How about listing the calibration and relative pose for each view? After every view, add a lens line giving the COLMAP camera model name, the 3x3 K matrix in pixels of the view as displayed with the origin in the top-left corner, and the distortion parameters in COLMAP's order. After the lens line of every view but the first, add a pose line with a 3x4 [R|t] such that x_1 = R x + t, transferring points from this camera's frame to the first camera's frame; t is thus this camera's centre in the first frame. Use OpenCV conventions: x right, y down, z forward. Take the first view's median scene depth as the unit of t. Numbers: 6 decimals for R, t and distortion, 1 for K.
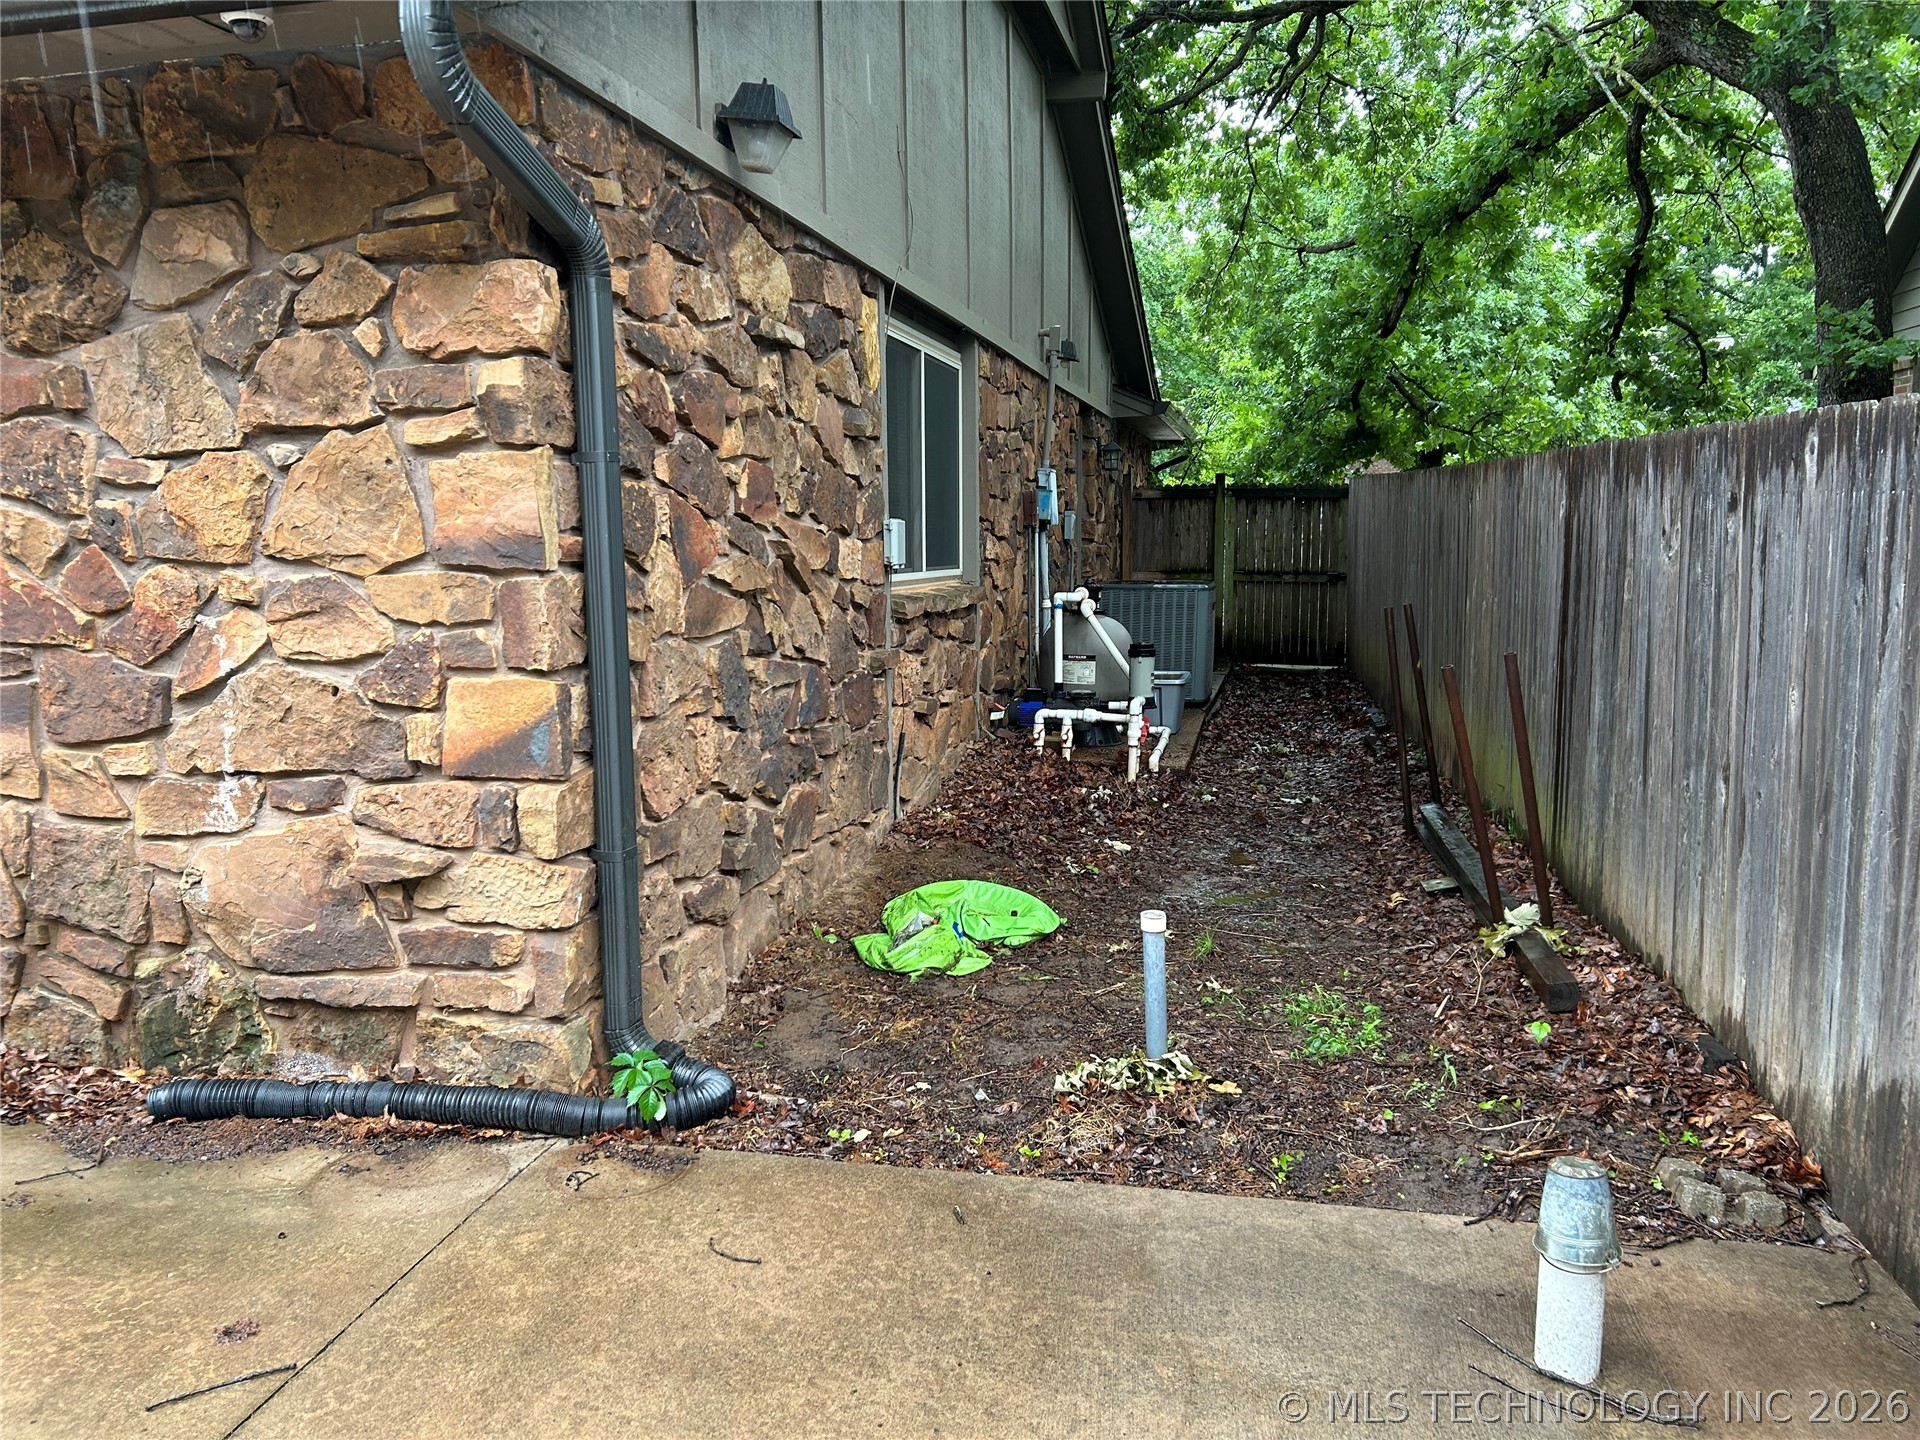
lens RADIAL K [[1421.8, 0, 960.0], [0, 1421.8, 720.0], [0, 0, 1]] dist [0.120216, -0.142780]
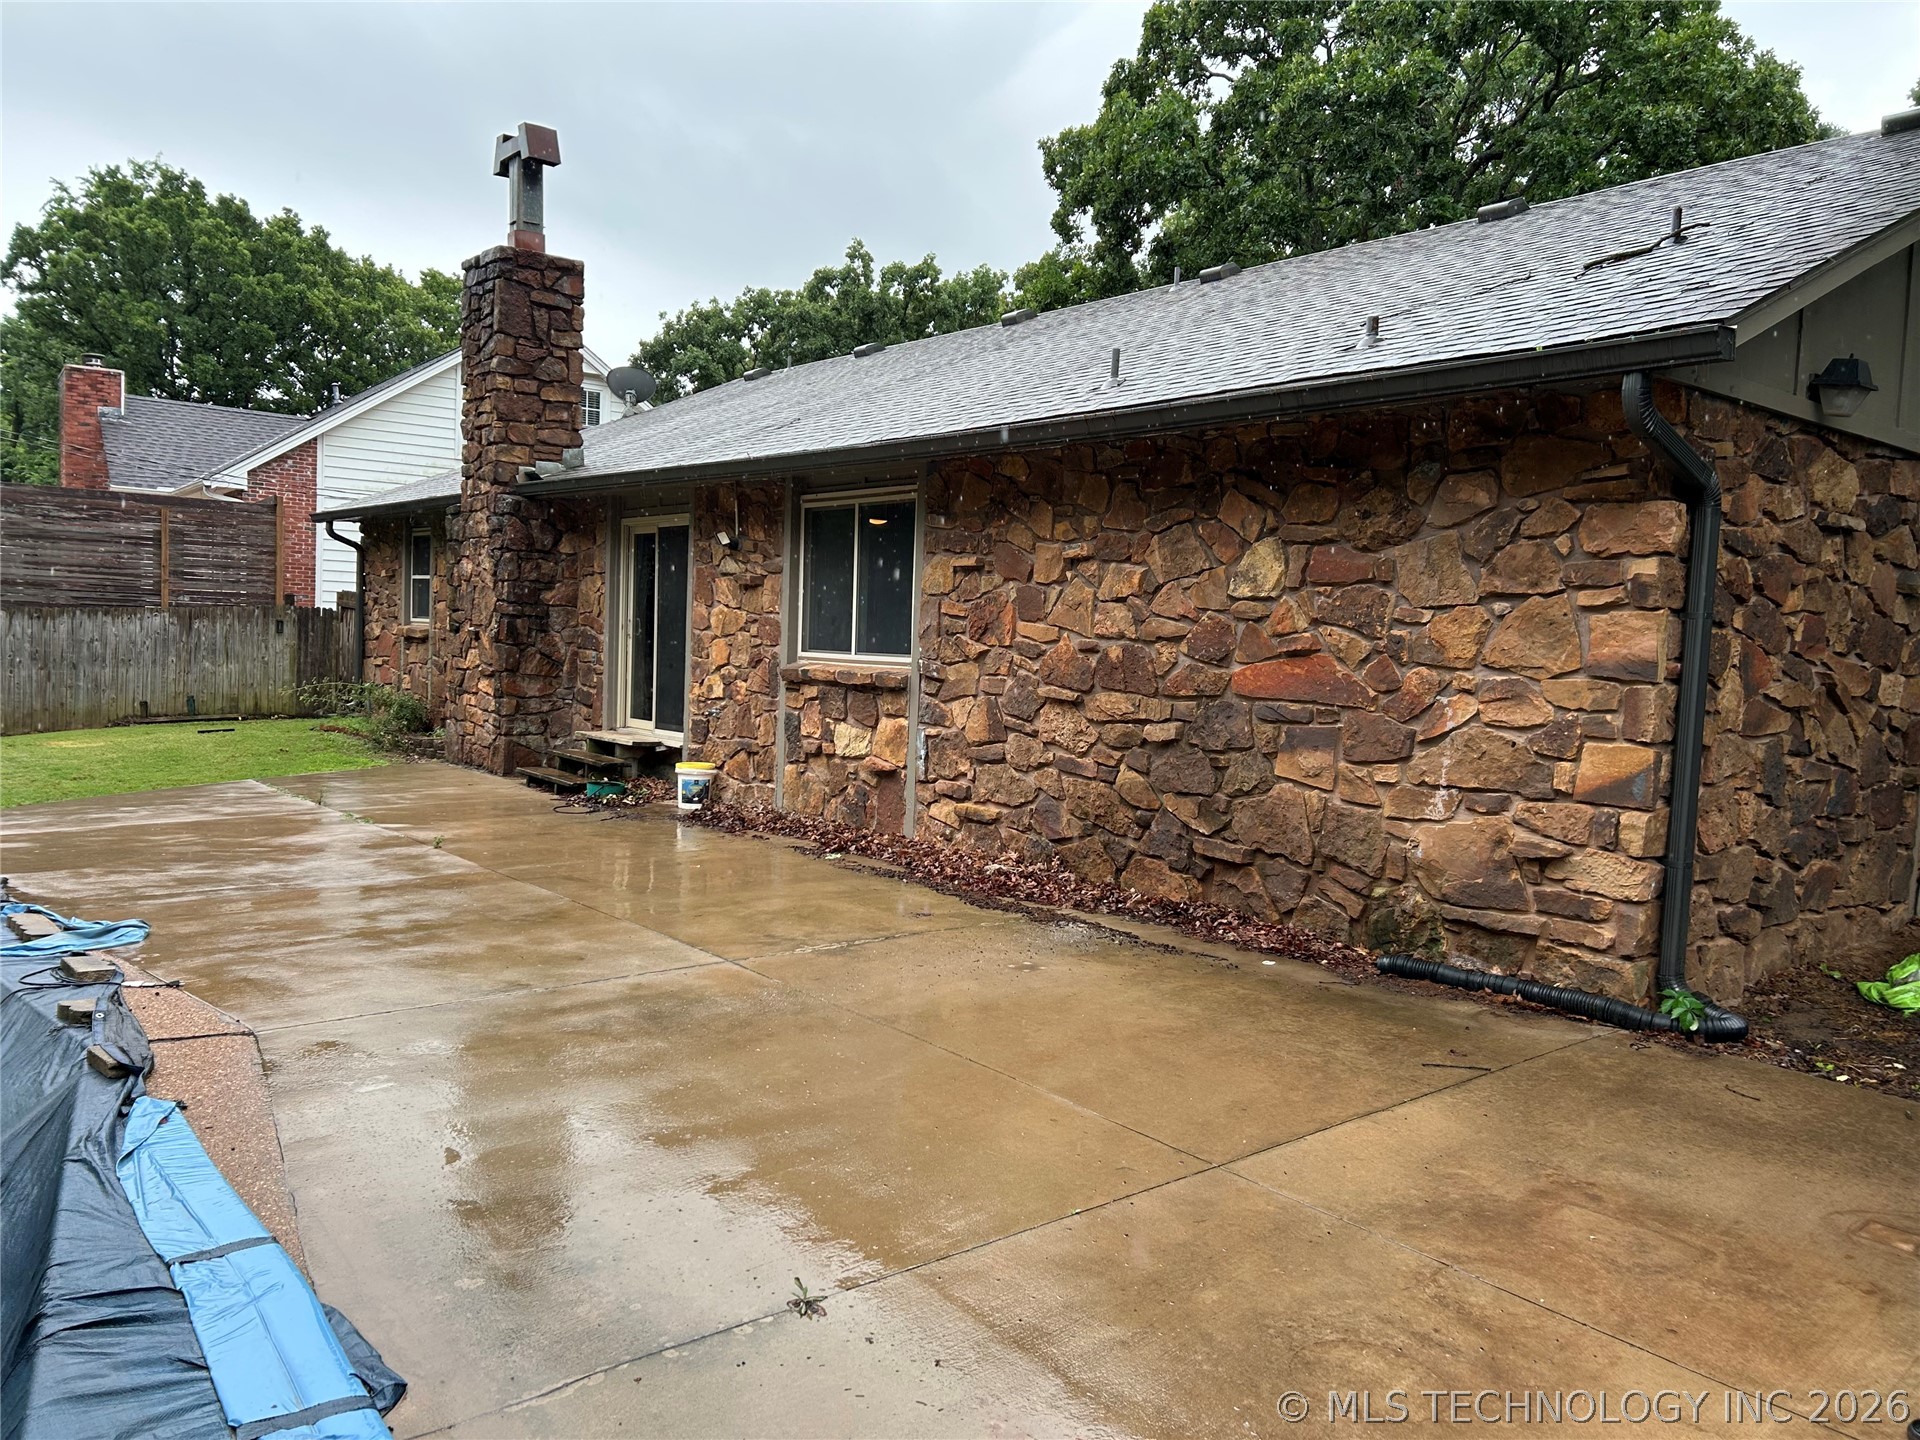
lens RADIAL K [[1357.1, 0, 959.8], [0, 1357.1, 726.5], [0, 0, 1]] dist [0.000650, 0.000881]
pose [[0.765766, 0.087153, -0.637186, 0.088725], [-0.131908, 0.990996, -0.022980, 0.079555], [0.629446, 0.101647, 0.770367, -0.638338]]
